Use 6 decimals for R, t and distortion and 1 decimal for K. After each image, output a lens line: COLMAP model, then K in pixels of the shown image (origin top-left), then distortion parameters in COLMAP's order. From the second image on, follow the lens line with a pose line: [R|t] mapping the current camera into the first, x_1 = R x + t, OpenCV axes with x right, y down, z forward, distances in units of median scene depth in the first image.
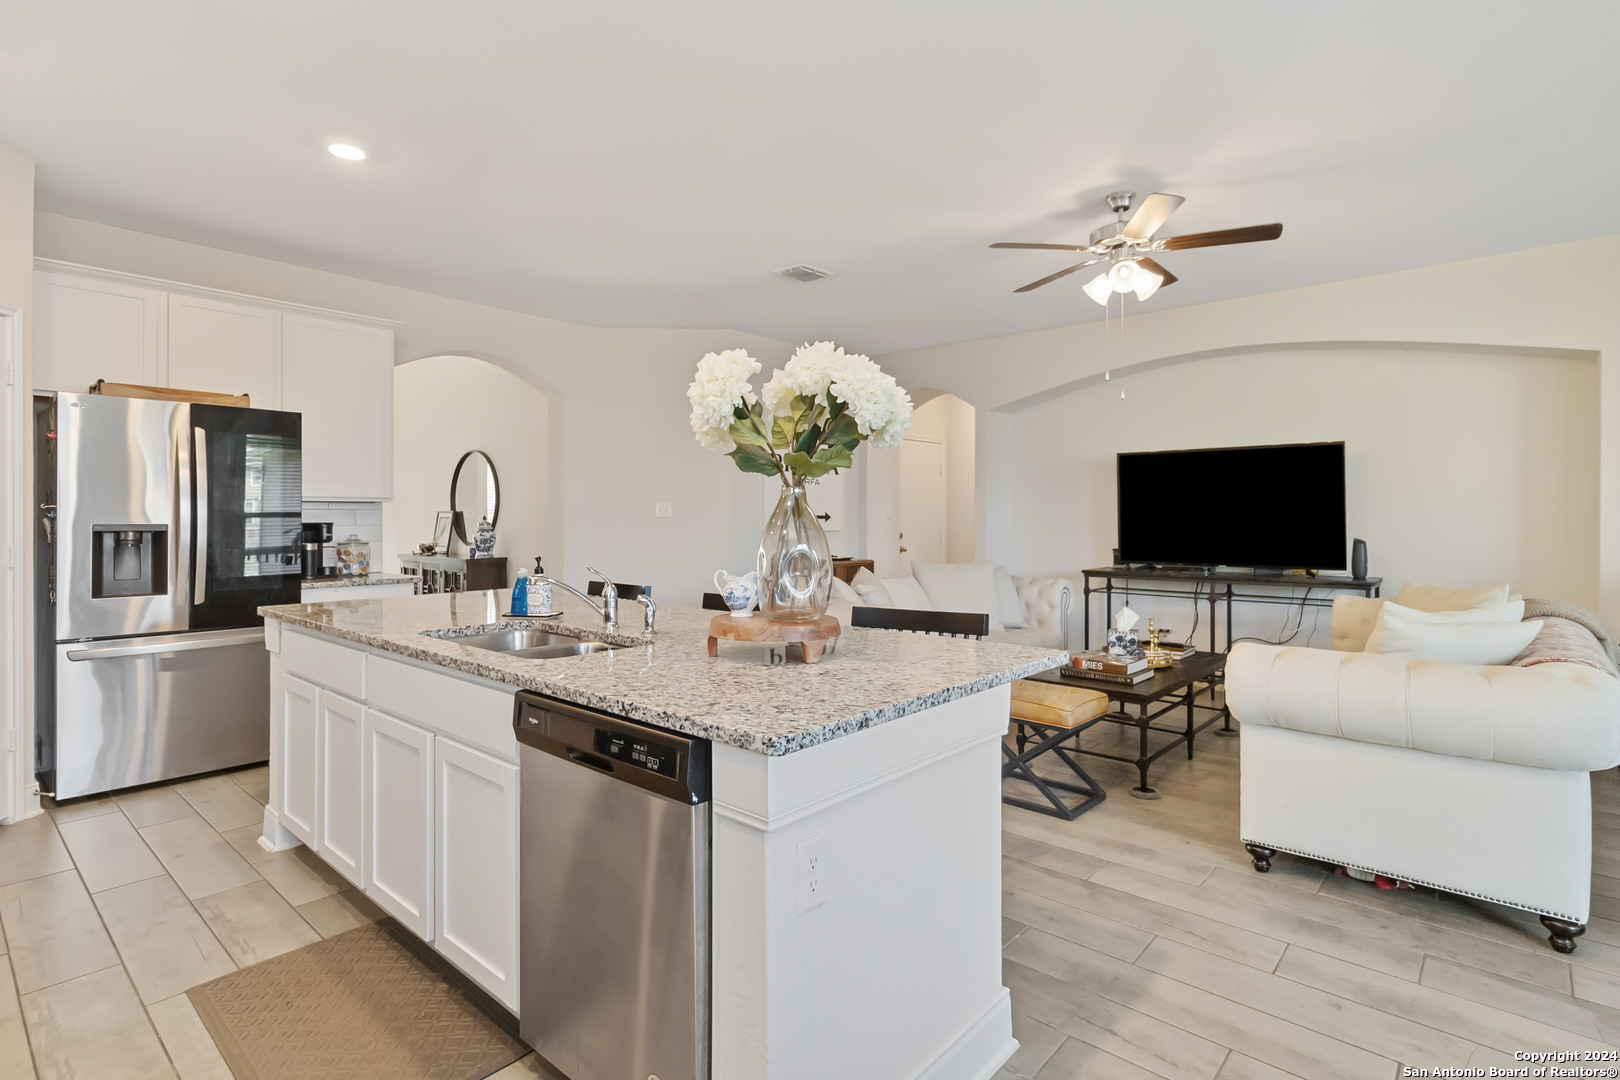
lens RADIAL K [[786.9, 0, 830.5], [0, 786.9, 509.7], [0, 0, 1]] dist [0.002873, 0.000755]
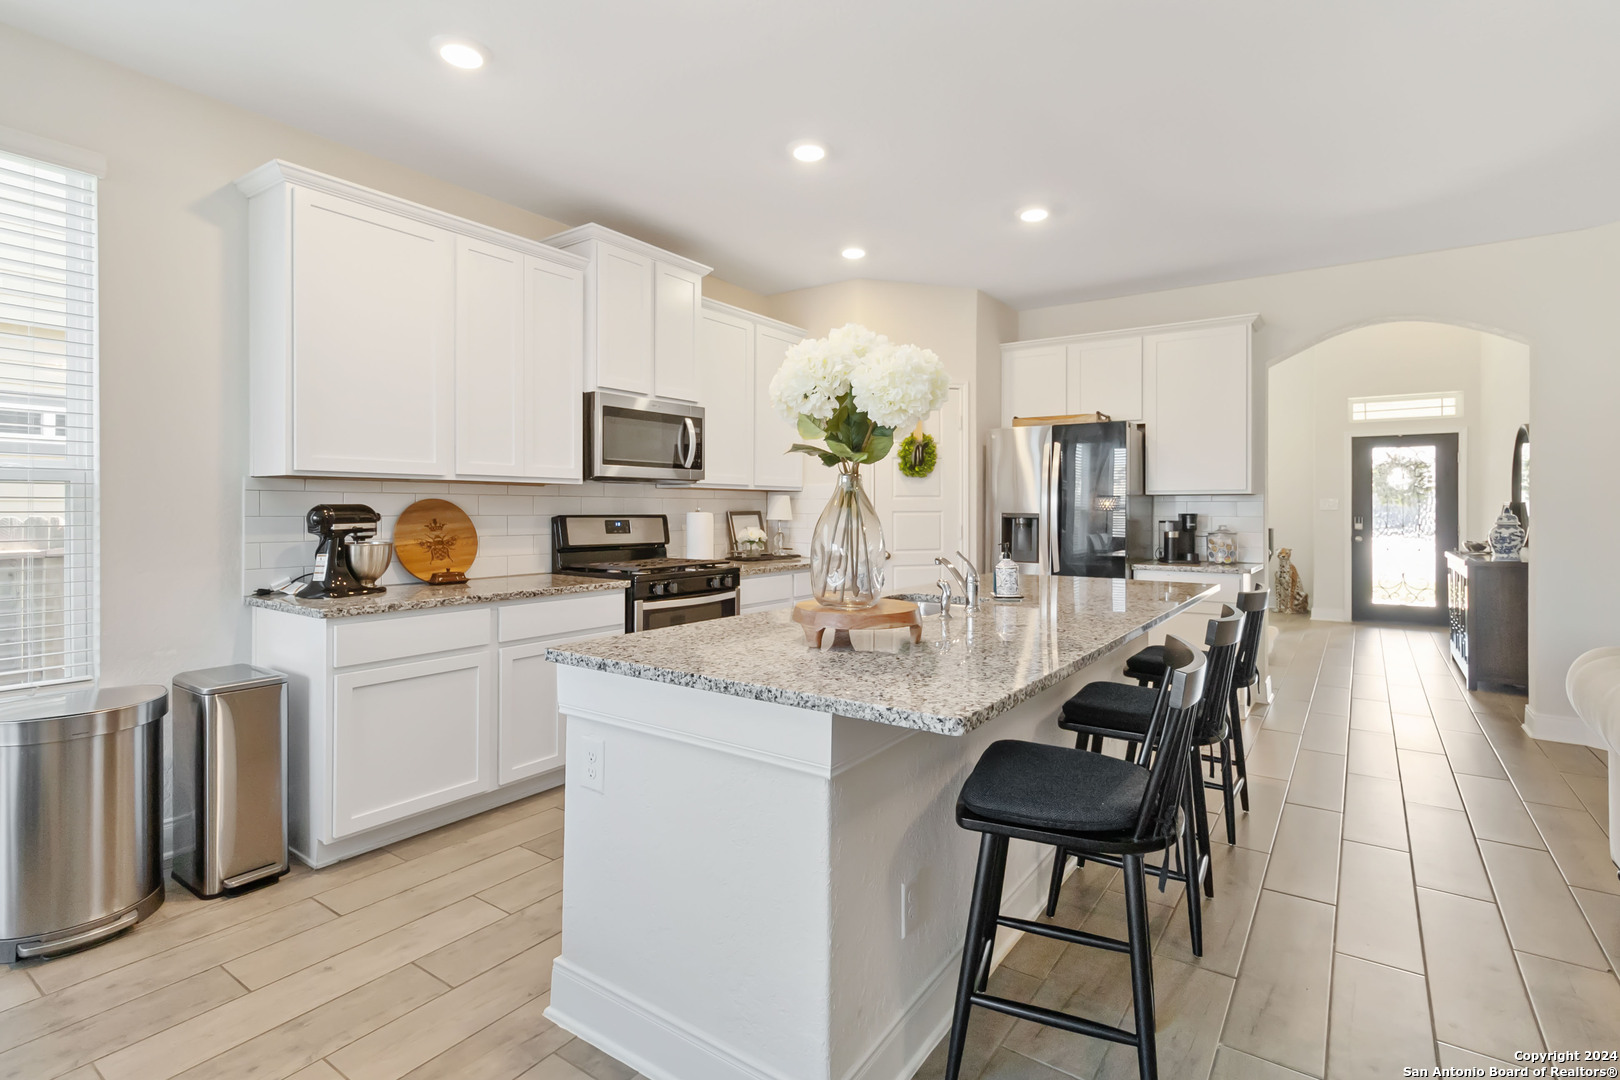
lens RADIAL K [[786.9, 0, 830.5], [0, 786.9, 509.7], [0, 0, 1]] dist [0.002873, 0.000755]
pose [[0.113244, 0.001567, -0.993566, 0.547983], [0.005672, 0.999981, 0.002223, 0.007270], [0.993551, -0.005887, 0.113233, 0.498066]]
